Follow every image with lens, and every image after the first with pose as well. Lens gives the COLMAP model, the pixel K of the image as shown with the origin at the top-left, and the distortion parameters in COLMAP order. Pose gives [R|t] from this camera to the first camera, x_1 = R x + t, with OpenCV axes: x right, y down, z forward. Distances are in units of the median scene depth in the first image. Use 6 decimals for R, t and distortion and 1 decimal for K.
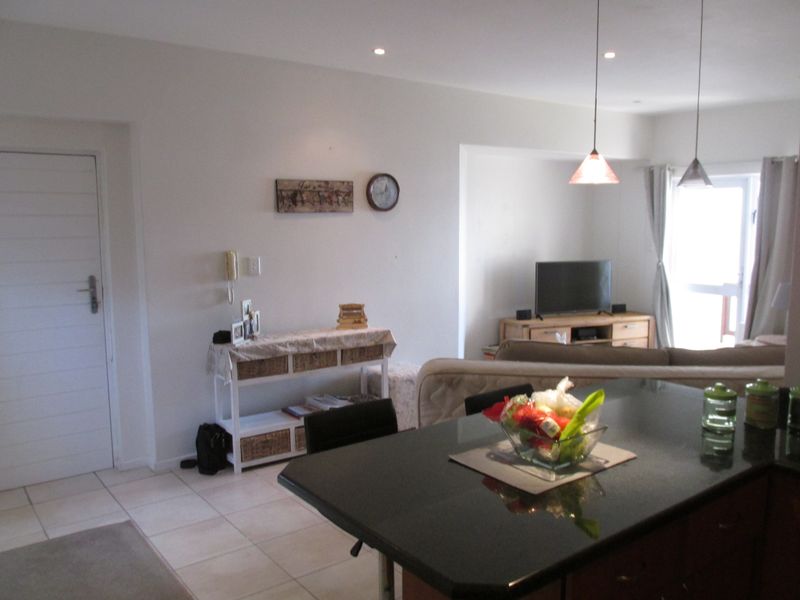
lens RADIAL K [[696.0, 0, 400.0], [0, 696.0, 300.0], [0, 0, 1]] dist [-0.021531, -0.000324]
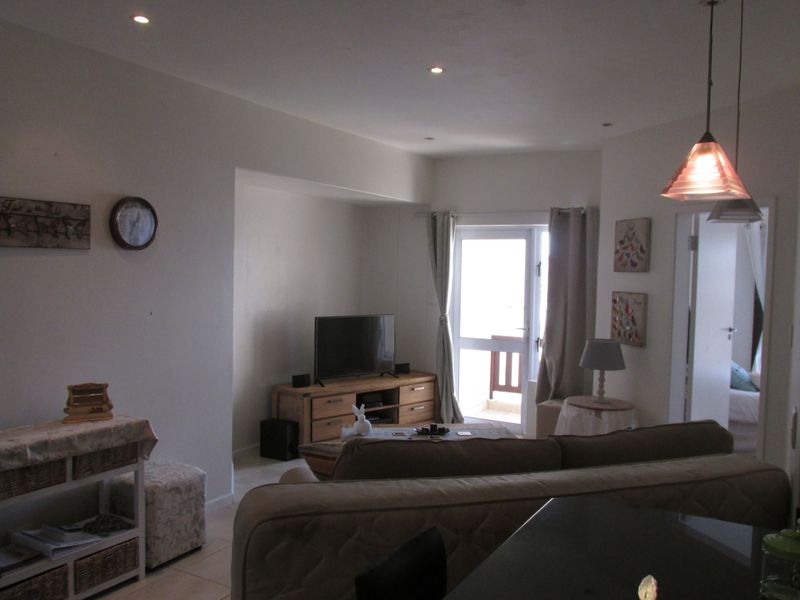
lens RADIAL K [[696.0, 0, 400.0], [0, 696.0, 300.0], [0, 0, 1]] dist [-0.021531, -0.000324]
pose [[0.919976, 0.006810, 0.391915, -0.054057], [0.019951, 0.997739, -0.064172, -0.026179], [-0.391466, 0.066856, 0.917761, 0.255524]]
